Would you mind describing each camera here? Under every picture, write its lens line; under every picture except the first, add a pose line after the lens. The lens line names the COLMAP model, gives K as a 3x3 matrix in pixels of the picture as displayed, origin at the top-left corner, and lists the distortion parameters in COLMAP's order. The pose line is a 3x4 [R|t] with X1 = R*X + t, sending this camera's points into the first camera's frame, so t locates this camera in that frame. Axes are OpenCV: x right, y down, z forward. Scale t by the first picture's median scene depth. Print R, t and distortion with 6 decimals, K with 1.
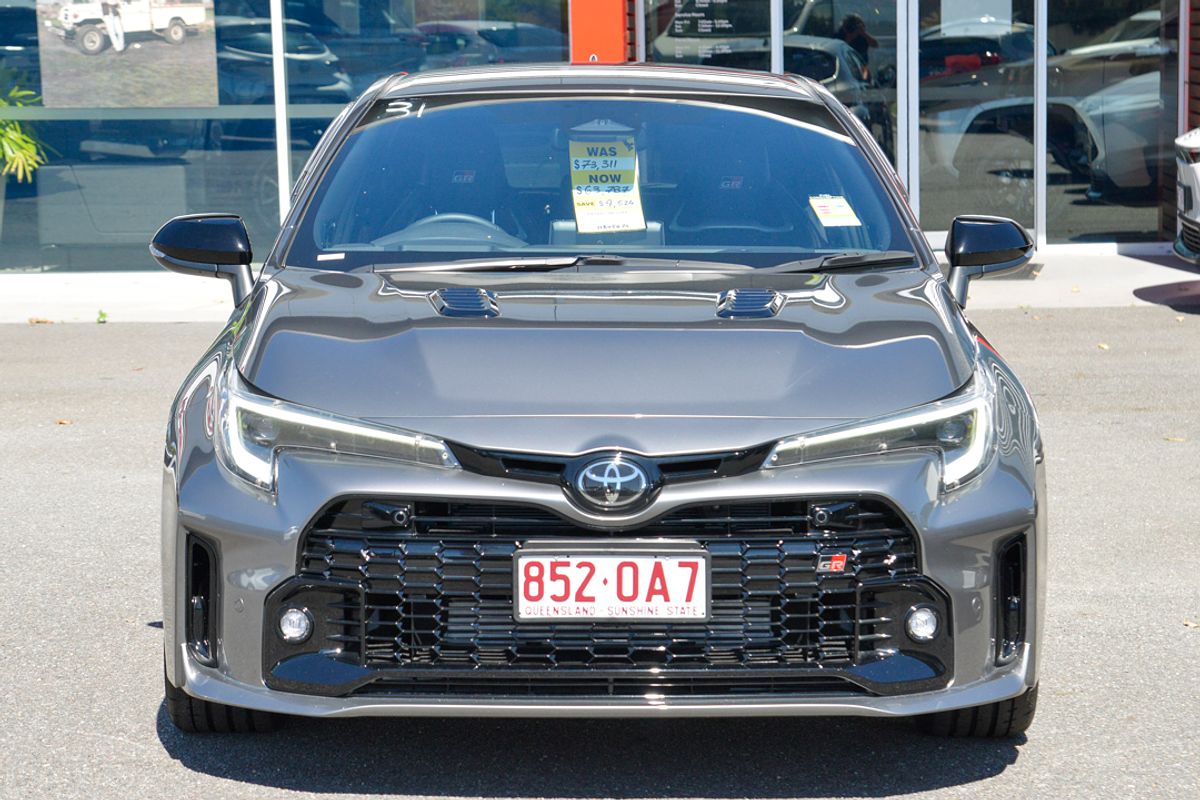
lens RADIAL K [[2851.5, 0, 610.8], [0, 2851.5, 398.5], [0, 0, 1]] dist [0.590191, 0.000000]
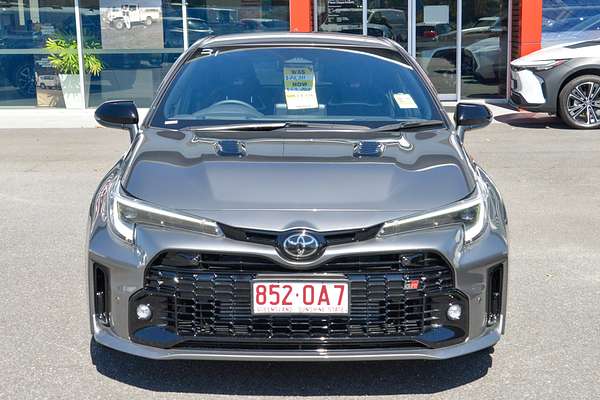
lens RADIAL K [[950.0, 0, 305.7], [0, 950.0, 201.3], [0, 0, 1]] dist [0.199380, 0.000000]
pose [[0.999996, 0.002732, 0.000163, 0.003459], [-0.002737, 0.998302, 0.058193, -0.037565], [-0.000004, -0.058193, 0.998305, 0.331526]]
